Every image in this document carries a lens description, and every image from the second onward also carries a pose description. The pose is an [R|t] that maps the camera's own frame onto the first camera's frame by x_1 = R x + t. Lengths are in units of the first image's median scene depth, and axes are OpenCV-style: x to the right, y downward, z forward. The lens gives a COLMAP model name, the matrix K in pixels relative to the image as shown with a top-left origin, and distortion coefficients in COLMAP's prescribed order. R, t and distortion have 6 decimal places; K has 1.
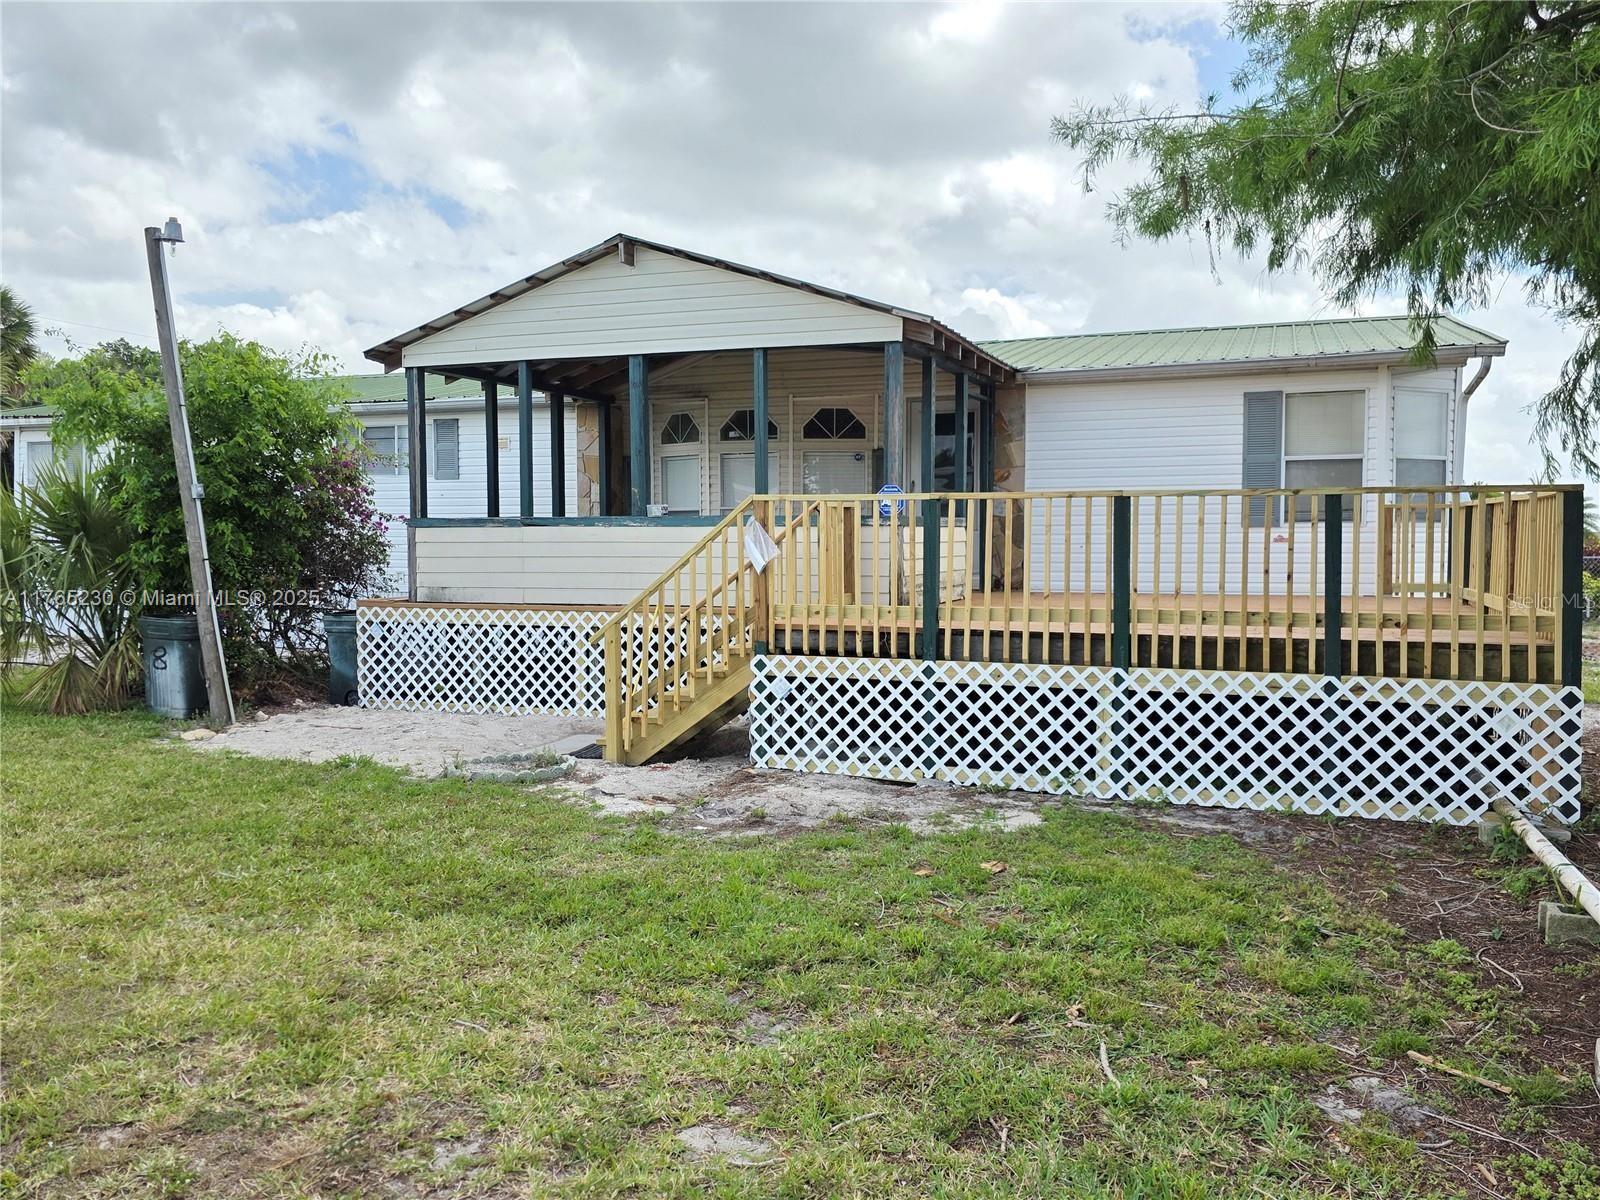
lens RADIAL K [[1249.5, 0, 804.7], [0, 1249.5, 605.0], [0, 0, 1]] dist [0.081758, -0.107486]
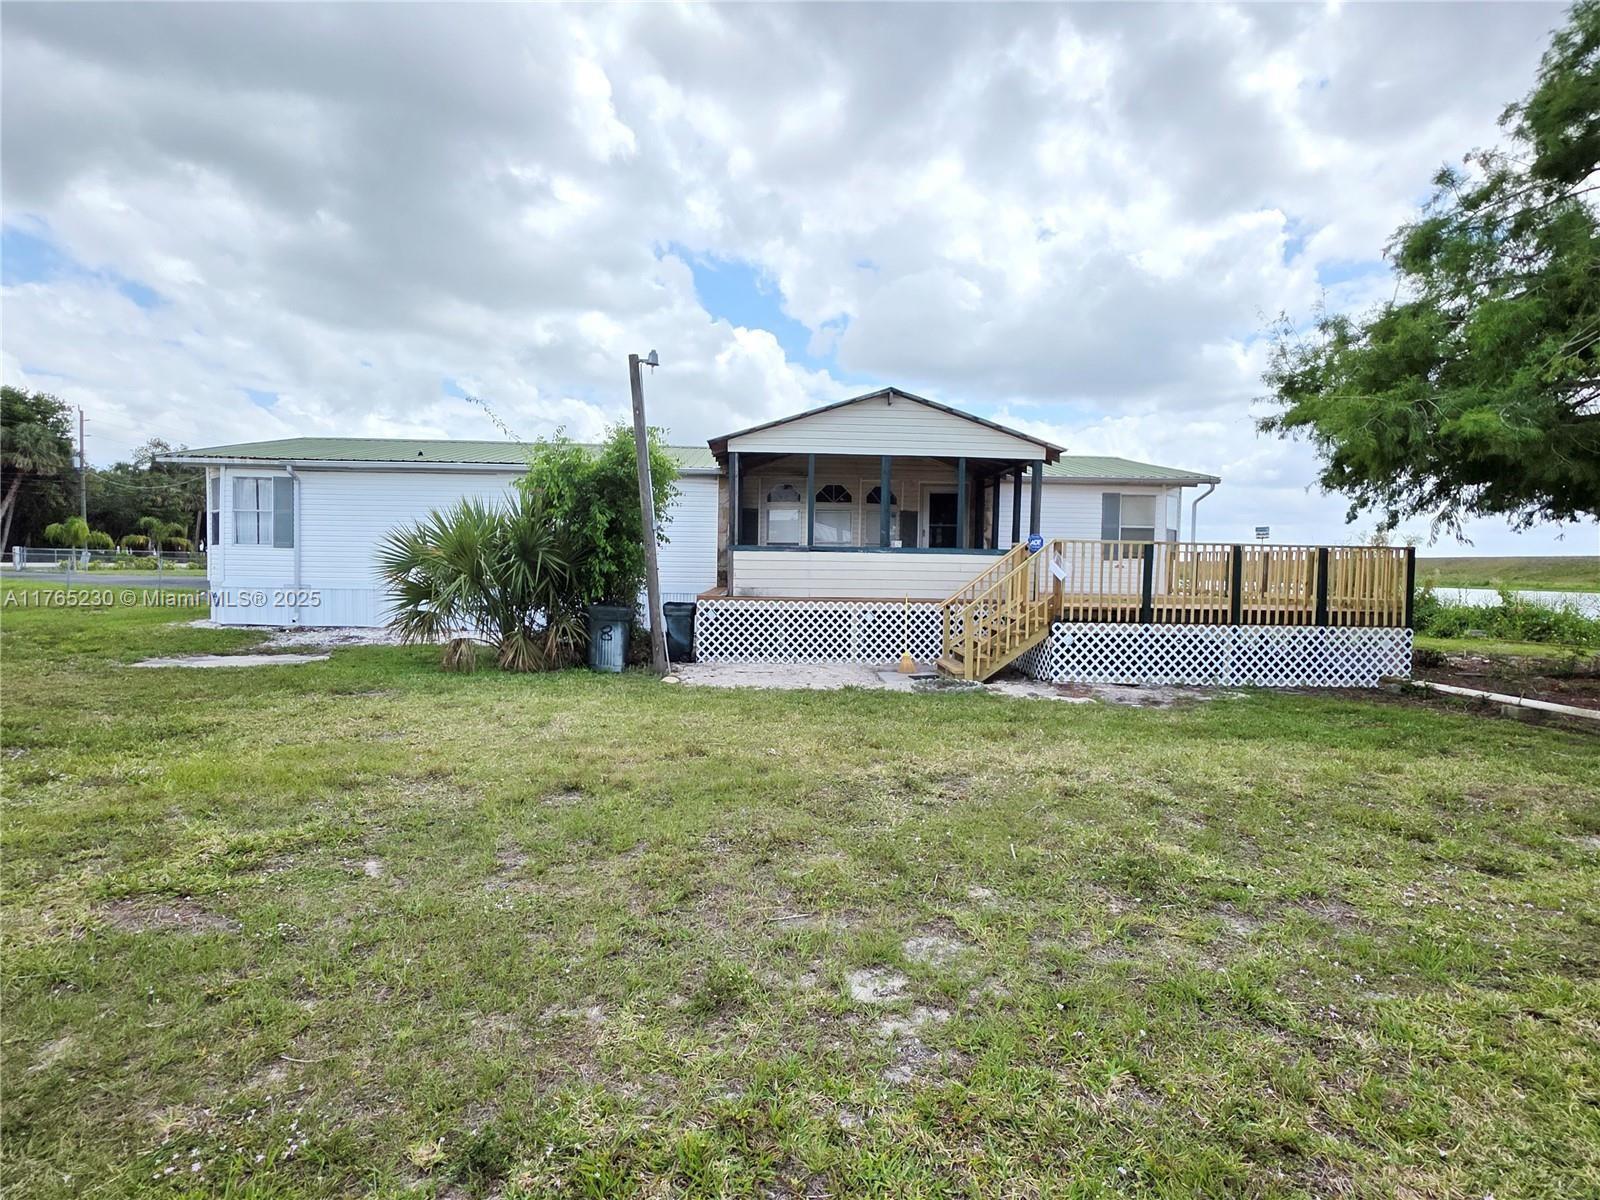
lens RADIAL K [[802.5, 0, 799.8], [0, 802.5, 608.1], [0, 0, 1]] dist [-0.000869, -0.000939]
pose [[0.917360, -0.005149, 0.398026, -0.928281], [0.003170, 0.999979, 0.005630, 0.009484], [-0.398046, -0.003904, 0.917357, 0.027105]]
